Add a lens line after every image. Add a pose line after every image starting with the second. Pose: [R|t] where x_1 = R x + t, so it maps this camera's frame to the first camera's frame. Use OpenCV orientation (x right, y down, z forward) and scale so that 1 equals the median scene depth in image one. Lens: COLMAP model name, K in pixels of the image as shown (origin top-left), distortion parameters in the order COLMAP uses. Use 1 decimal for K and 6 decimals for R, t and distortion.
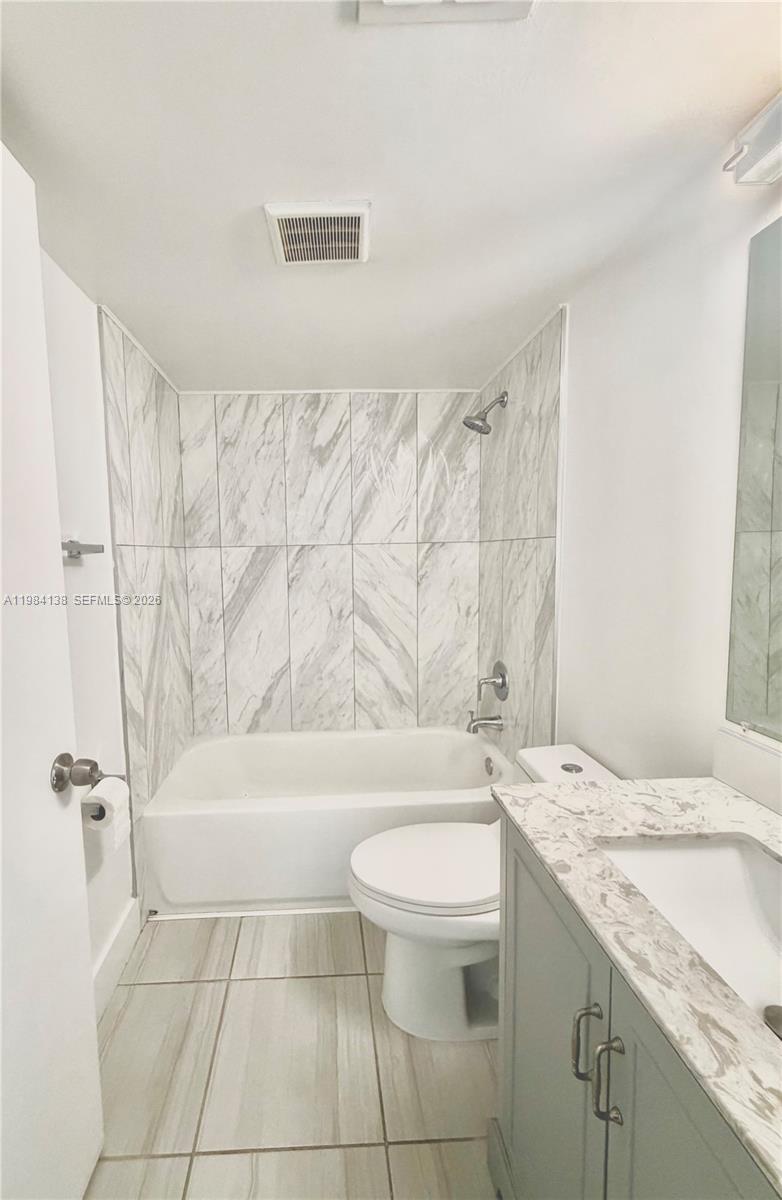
lens RADIAL K [[479.2, 0, 333.2], [0, 479.2, 598.5], [0, 0, 1]] dist [-0.000920, 0.000514]
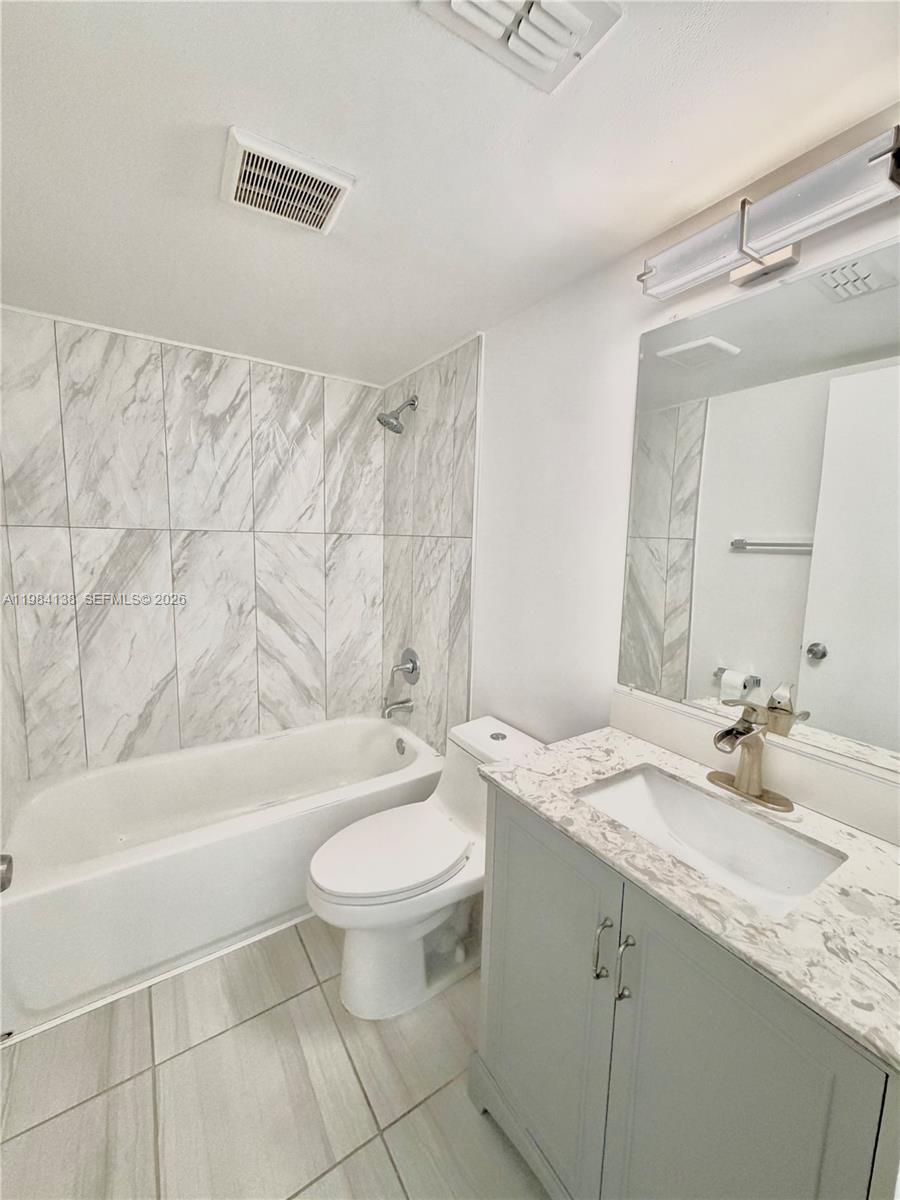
lens RADIAL K [[478.9, 0, 449.9], [0, 478.9, 598.3], [0, 0, 1]] dist [0.001104, -0.000003]
pose [[0.850262, -0.026998, 0.525666, -0.127457], [0.008440, 0.999255, 0.037670, -0.019567], [-0.526292, -0.027593, 0.849856, 0.038307]]
